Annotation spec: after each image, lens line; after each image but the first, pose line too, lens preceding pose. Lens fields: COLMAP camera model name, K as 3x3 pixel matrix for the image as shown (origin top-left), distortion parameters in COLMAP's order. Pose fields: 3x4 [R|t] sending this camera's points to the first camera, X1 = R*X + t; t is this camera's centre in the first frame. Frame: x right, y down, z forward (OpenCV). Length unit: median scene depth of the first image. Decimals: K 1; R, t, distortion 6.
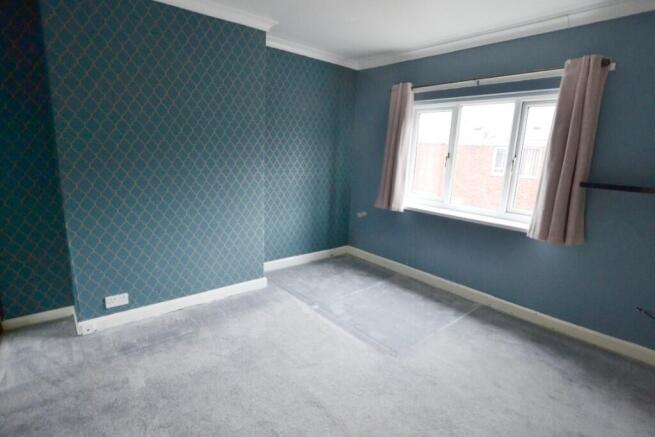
lens RADIAL K [[329.9, 0, 324.3], [0, 329.9, 217.0], [0, 0, 1]] dist [-0.025186, 0.003185]
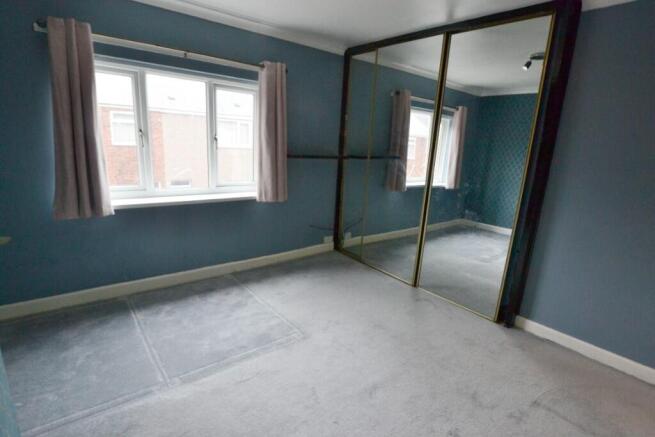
lens RADIAL K [[329.9, 0, 324.9], [0, 329.9, 219.5], [0, 0, 1]] dist [-0.025186, 0.003185]
pose [[0.017824, -0.266368, 0.963707, -0.535129], [0.146176, 0.954197, 0.261036, -0.147826], [-0.989098, 0.136218, 0.055944, 0.617475]]
